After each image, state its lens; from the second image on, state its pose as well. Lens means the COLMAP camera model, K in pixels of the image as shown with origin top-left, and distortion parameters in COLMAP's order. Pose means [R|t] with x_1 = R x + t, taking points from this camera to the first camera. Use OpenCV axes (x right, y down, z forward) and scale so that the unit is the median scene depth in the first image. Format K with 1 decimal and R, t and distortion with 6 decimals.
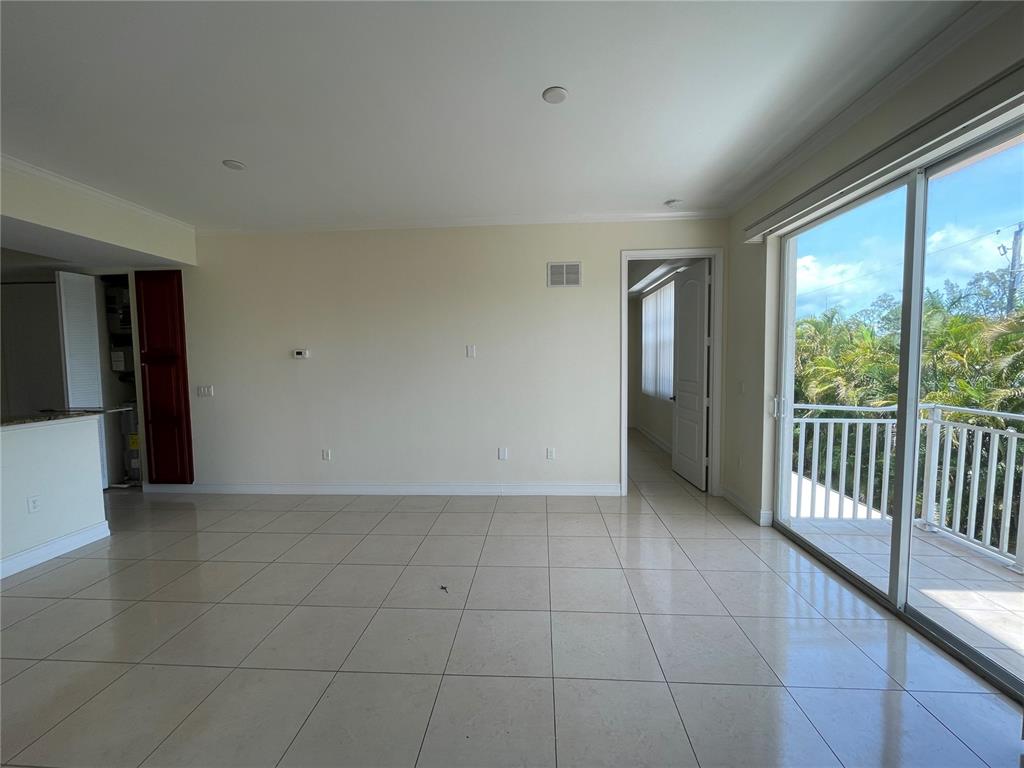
lens RADIAL K [[412.9, 0, 517.1], [0, 412.9, 381.5], [0, 0, 1]] dist [-0.003676, -0.000313]
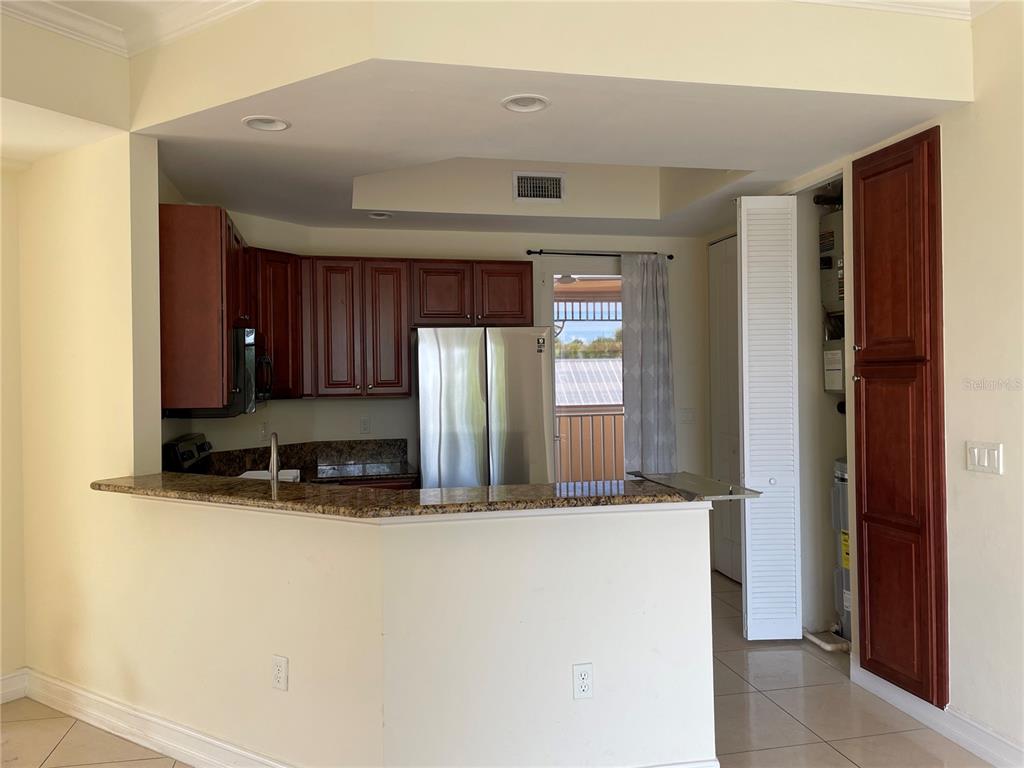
lens RADIAL K [[775.4, 0, 512.9], [0, 775.4, 379.8], [0, 0, 1]] dist [0.012821, 0.000362]
pose [[0.270721, 0.010108, -0.962605, -0.237241], [-0.044601, 0.999003, -0.002053, -0.023045], [0.961624, 0.043489, 0.270901, 0.443257]]
